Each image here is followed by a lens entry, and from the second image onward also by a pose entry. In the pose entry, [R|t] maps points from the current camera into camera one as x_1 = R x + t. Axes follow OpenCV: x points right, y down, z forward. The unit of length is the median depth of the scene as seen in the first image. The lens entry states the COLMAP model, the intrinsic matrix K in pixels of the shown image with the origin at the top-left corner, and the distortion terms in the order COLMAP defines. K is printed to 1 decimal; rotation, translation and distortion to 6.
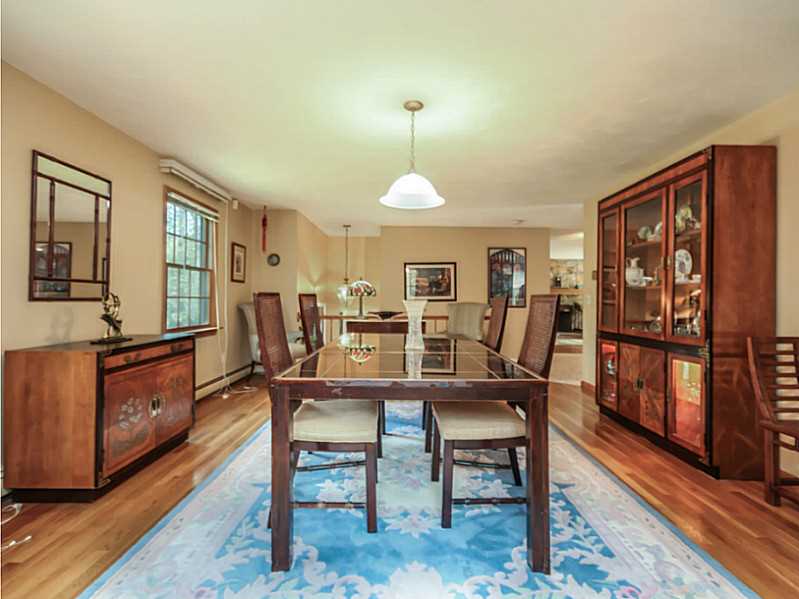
lens RADIAL K [[414.8, 0, 399.5], [0, 414.8, 299.5], [0, 0, 1]] dist [-0.000605, -0.000170]
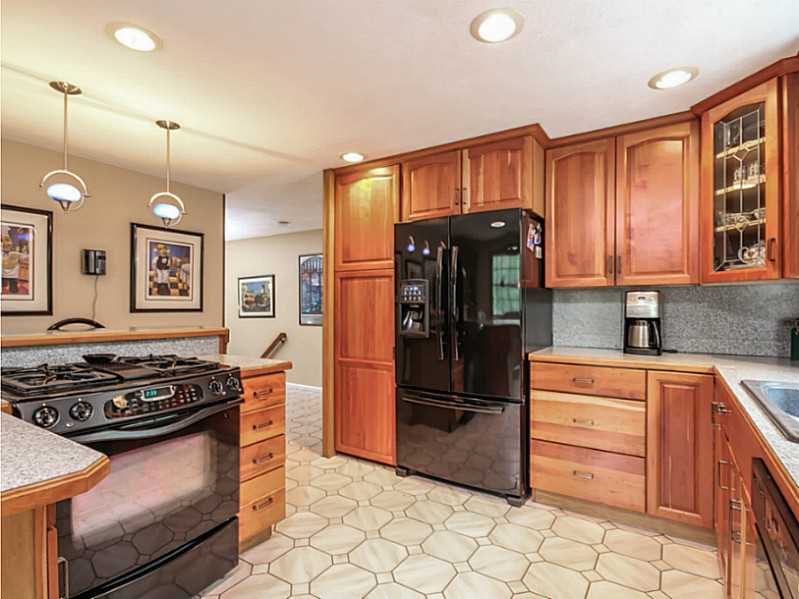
lens RADIAL K [[417.1, 0, 397.9], [0, 417.1, 307.1], [0, 0, 1]] dist [-0.001063, -0.001379]
pose [[0.839892, -0.008736, -0.542683, 1.508332], [0.004360, 0.999947, -0.009348, -0.016533], [0.542736, 0.005485, 0.839886, 0.690248]]
